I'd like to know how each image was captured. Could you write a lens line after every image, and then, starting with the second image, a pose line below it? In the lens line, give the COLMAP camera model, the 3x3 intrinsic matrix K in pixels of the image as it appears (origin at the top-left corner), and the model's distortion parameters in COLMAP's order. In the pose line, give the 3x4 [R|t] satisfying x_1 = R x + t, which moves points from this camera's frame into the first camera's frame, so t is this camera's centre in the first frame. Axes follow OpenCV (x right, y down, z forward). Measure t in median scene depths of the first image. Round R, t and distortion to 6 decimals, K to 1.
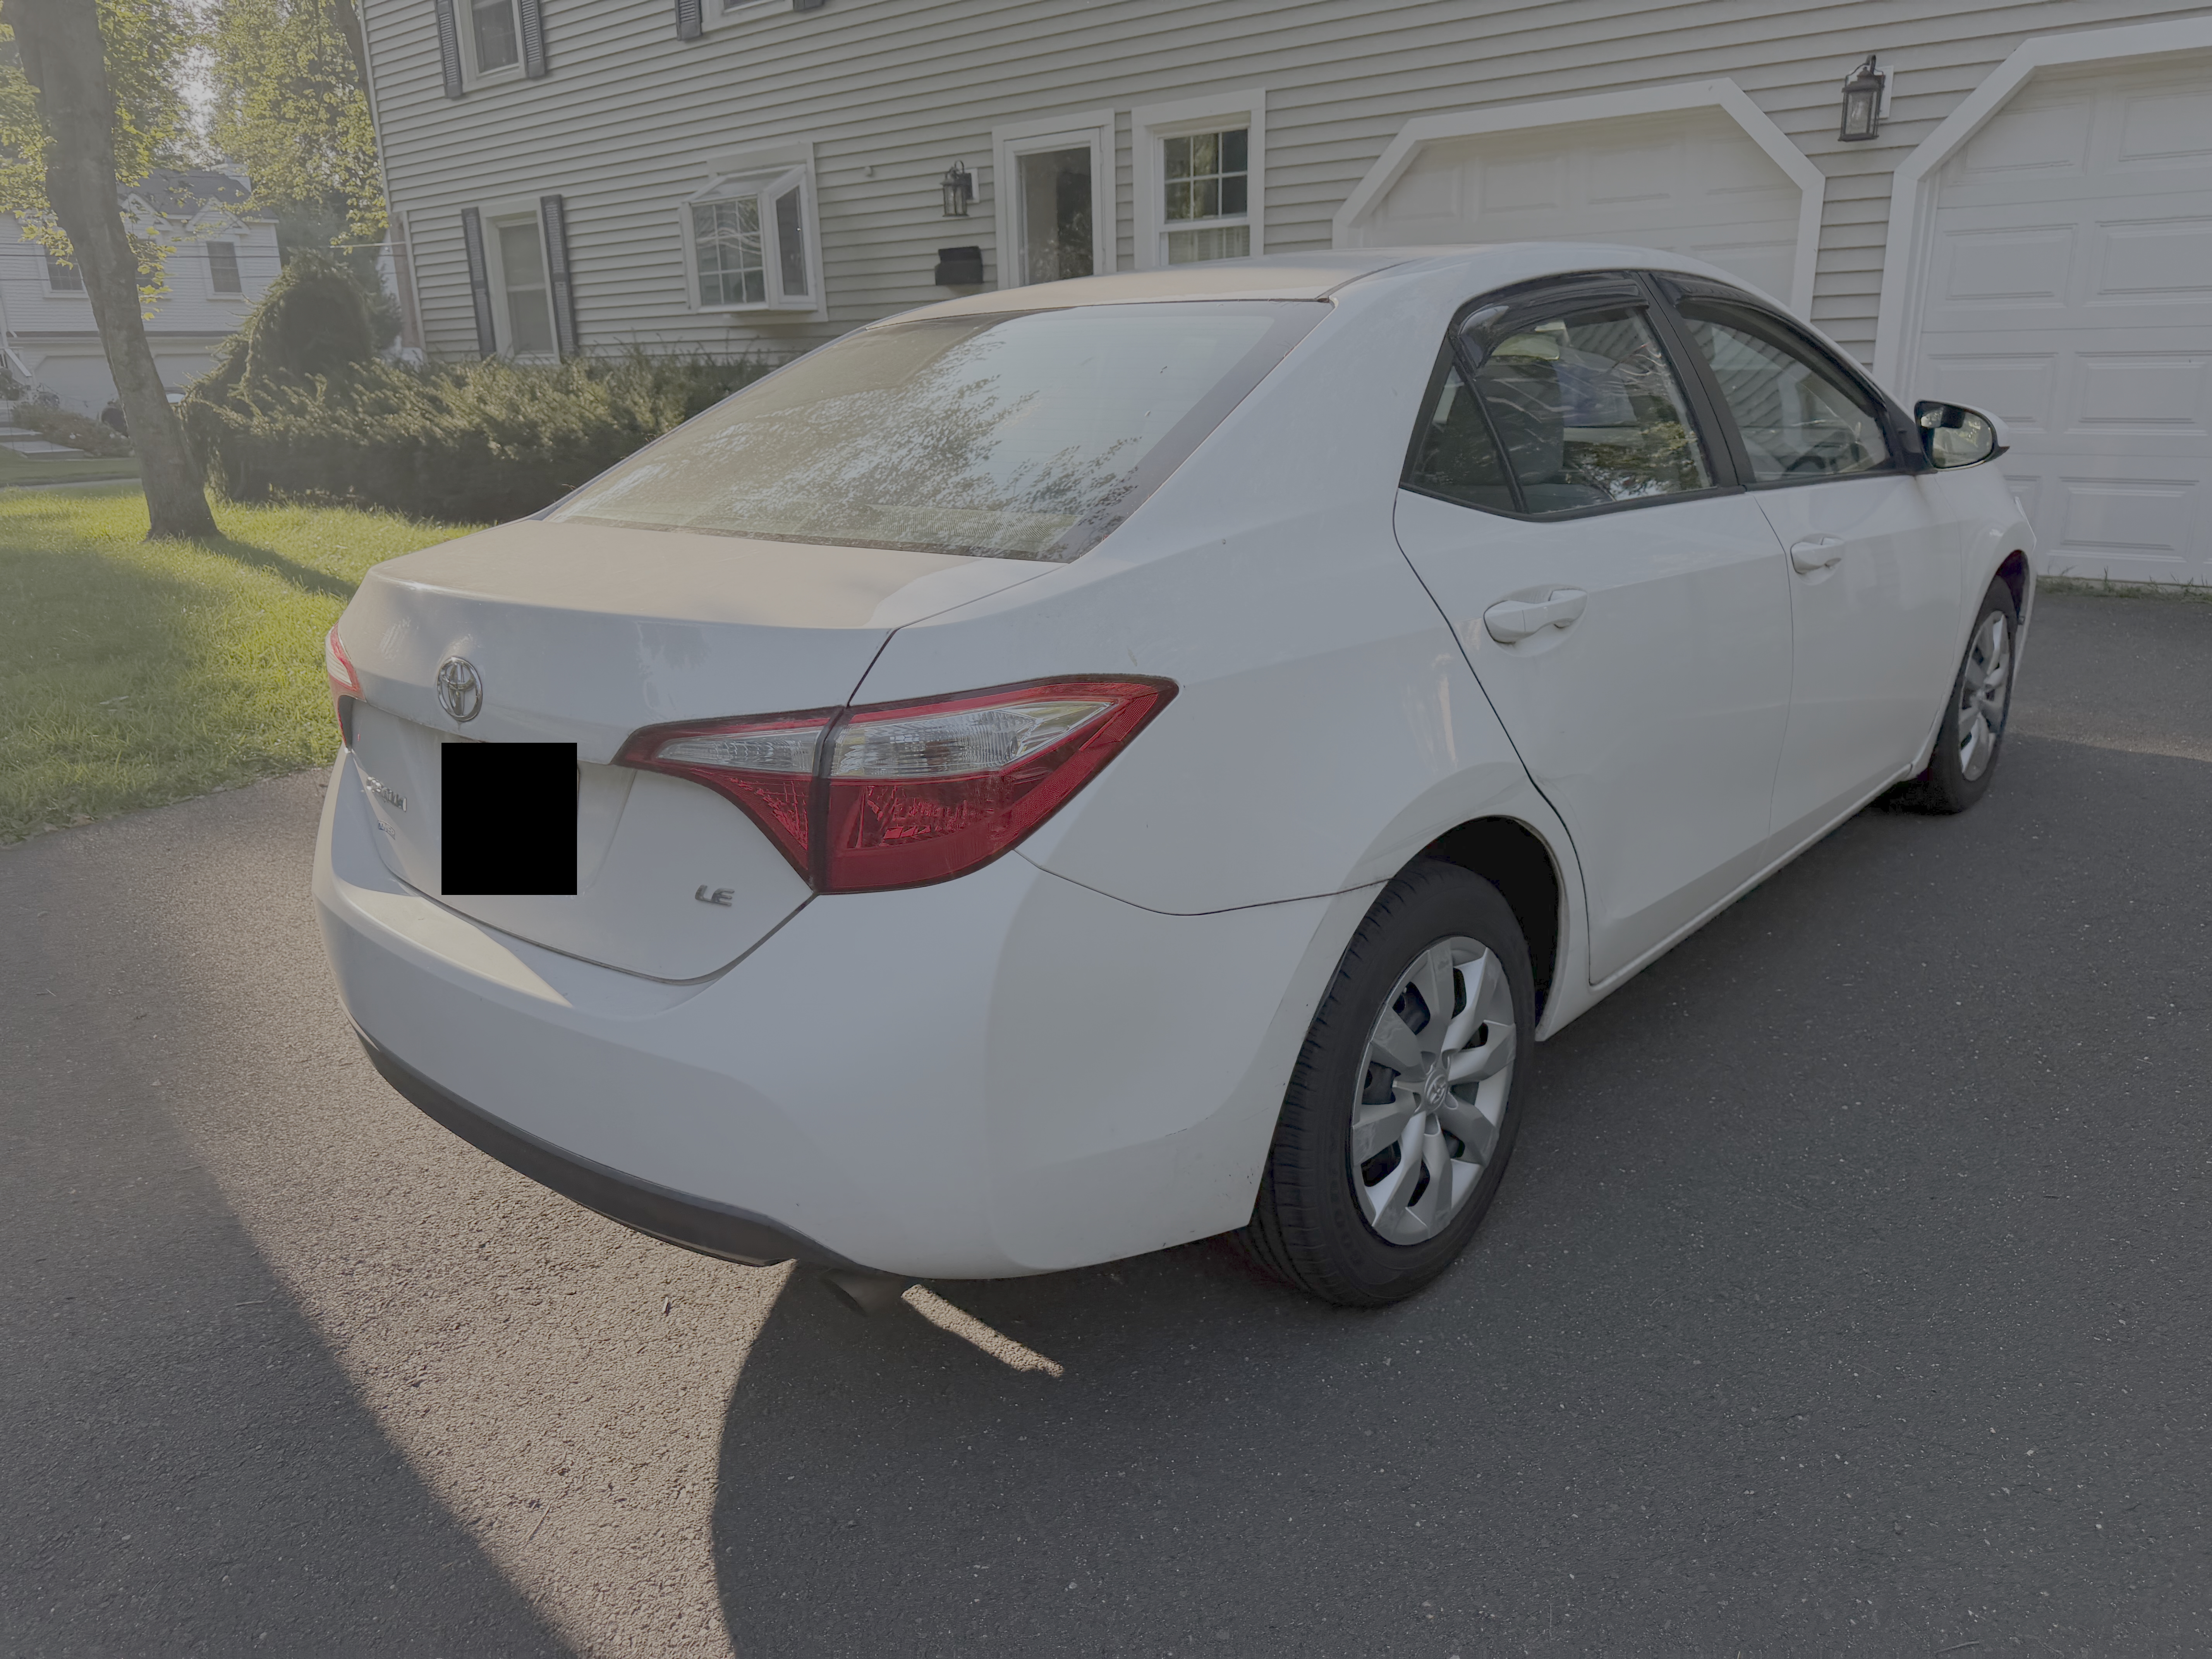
lens RADIAL K [[1549.6, 0, 1146.0], [0, 1549.6, 828.0], [0, 0, 1]] dist [0.052306, -0.062493]
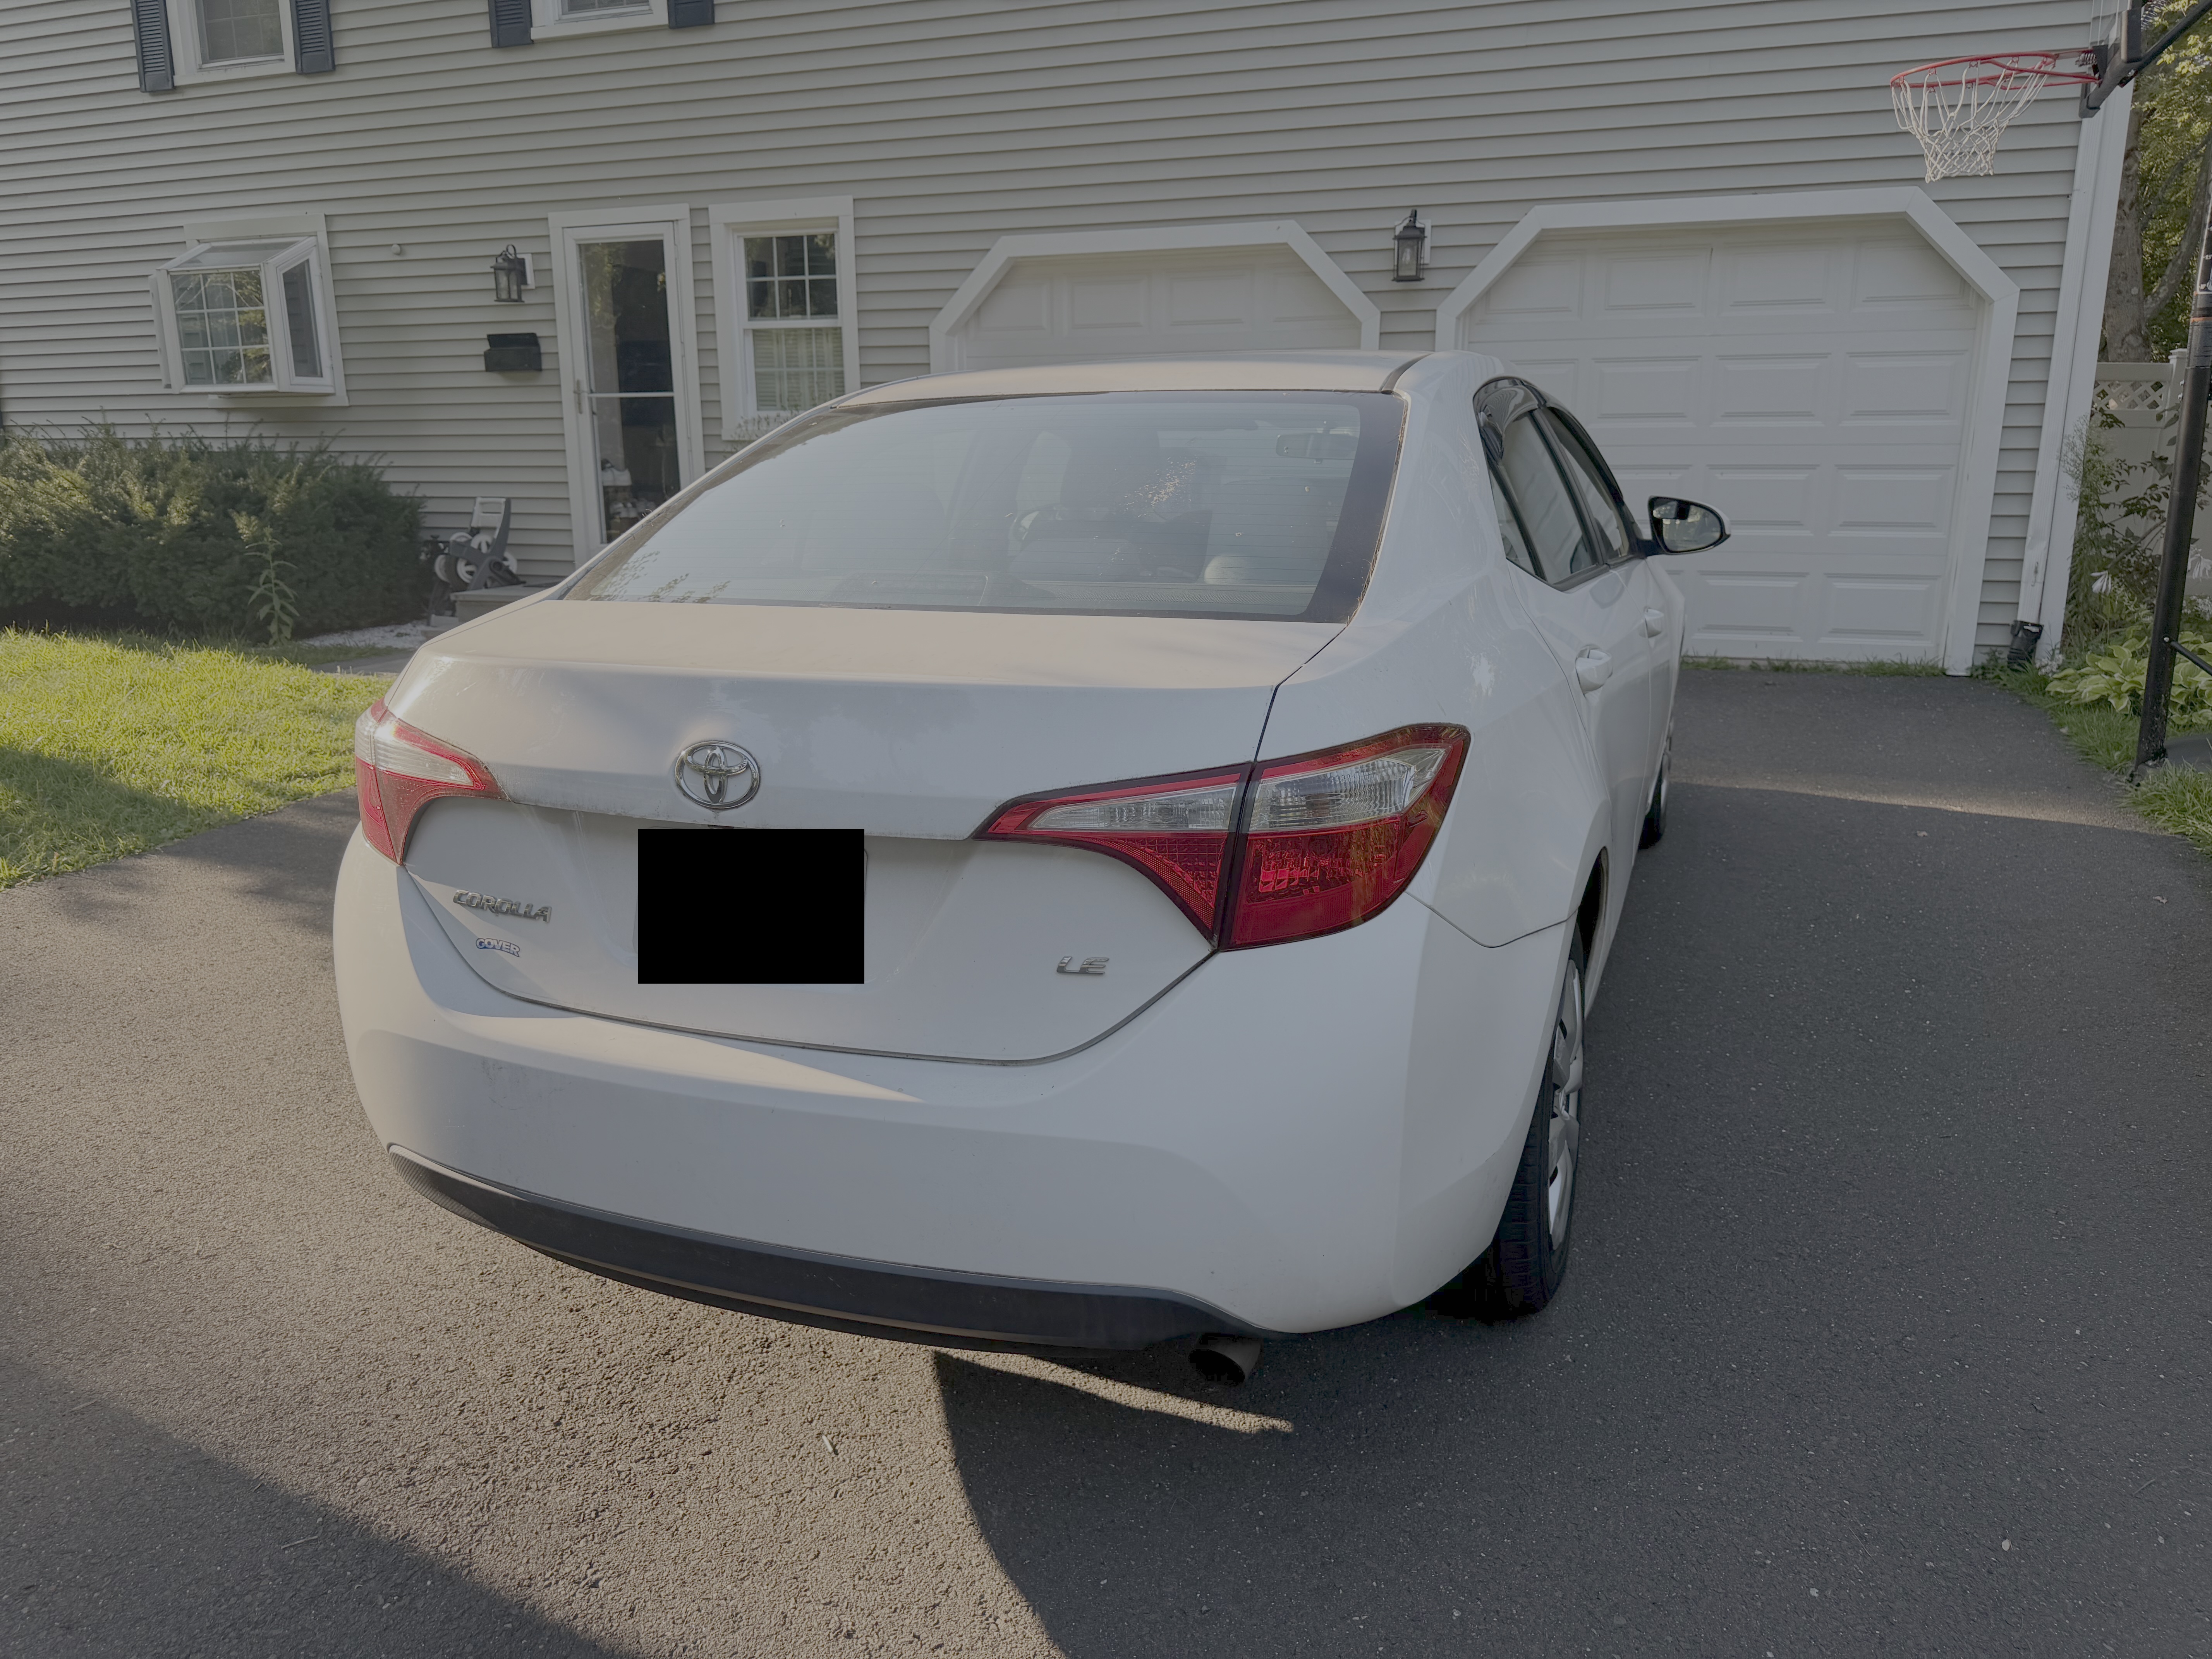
lens RADIAL K [[1546.4, 0, 1106.0], [0, 1546.4, 829.5], [0, 0, 1]] dist [0.026831, -0.018635]
pose [[0.940852, -0.059316, 0.333586, -0.127721], [0.079939, 0.995623, -0.048426, 0.001219], [-0.329253, 0.072228, 0.941475, 0.018461]]
